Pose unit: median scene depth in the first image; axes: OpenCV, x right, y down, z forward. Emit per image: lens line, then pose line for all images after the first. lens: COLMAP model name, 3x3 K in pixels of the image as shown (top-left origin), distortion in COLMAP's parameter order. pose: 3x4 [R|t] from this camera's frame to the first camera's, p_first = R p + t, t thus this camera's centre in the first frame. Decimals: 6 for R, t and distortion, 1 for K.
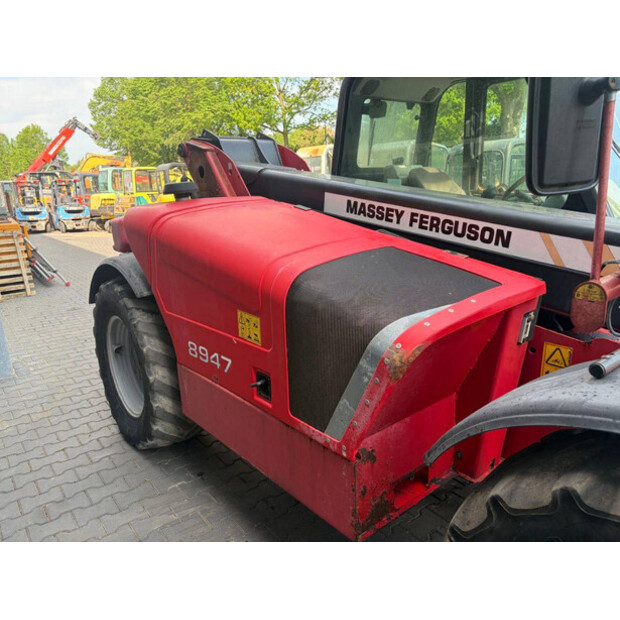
lens RADIAL K [[463.6, 0, 311.6], [0, 463.6, 303.3], [0, 0, 1]] dist [0.080893, -0.101929]
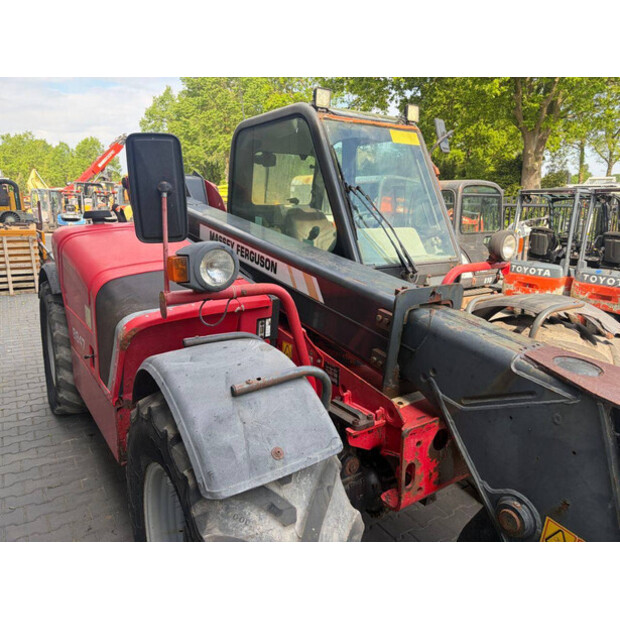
lens RADIAL K [[473.7, 0, 315.6], [0, 473.7, 293.6], [0, 0, 1]] dist [0.024492, -0.007203]
pose [[0.994141, 0.069235, -0.083010, 0.169420], [-0.074199, 0.995539, -0.058282, 0.003514], [0.078605, 0.064100, 0.994843, -0.102438]]
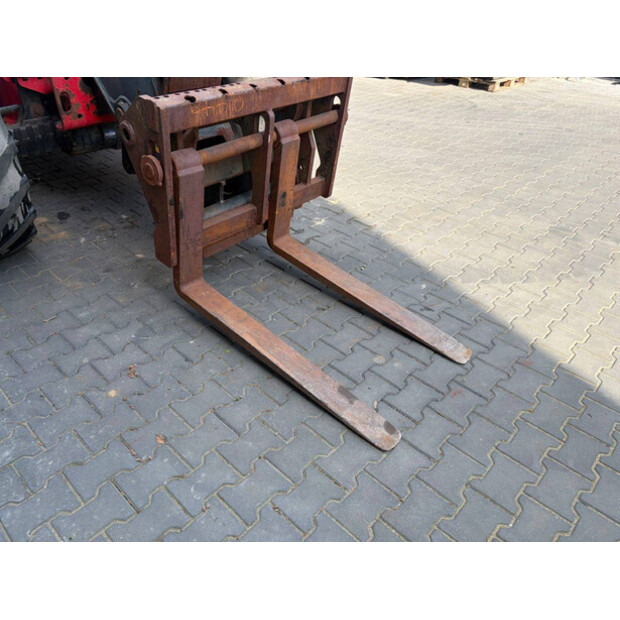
lens RADIAL K [[476.1, 0, 309.8], [0, 476.1, 295.4], [0, 0, 1]] dist [0.069808, -0.090689]
pose [[0.987773, -0.024128, 0.154018, 0.321080], [-0.028972, 0.942329, 0.333431, 0.087900], [-0.153180, -0.333817, 0.930109, -0.251830]]
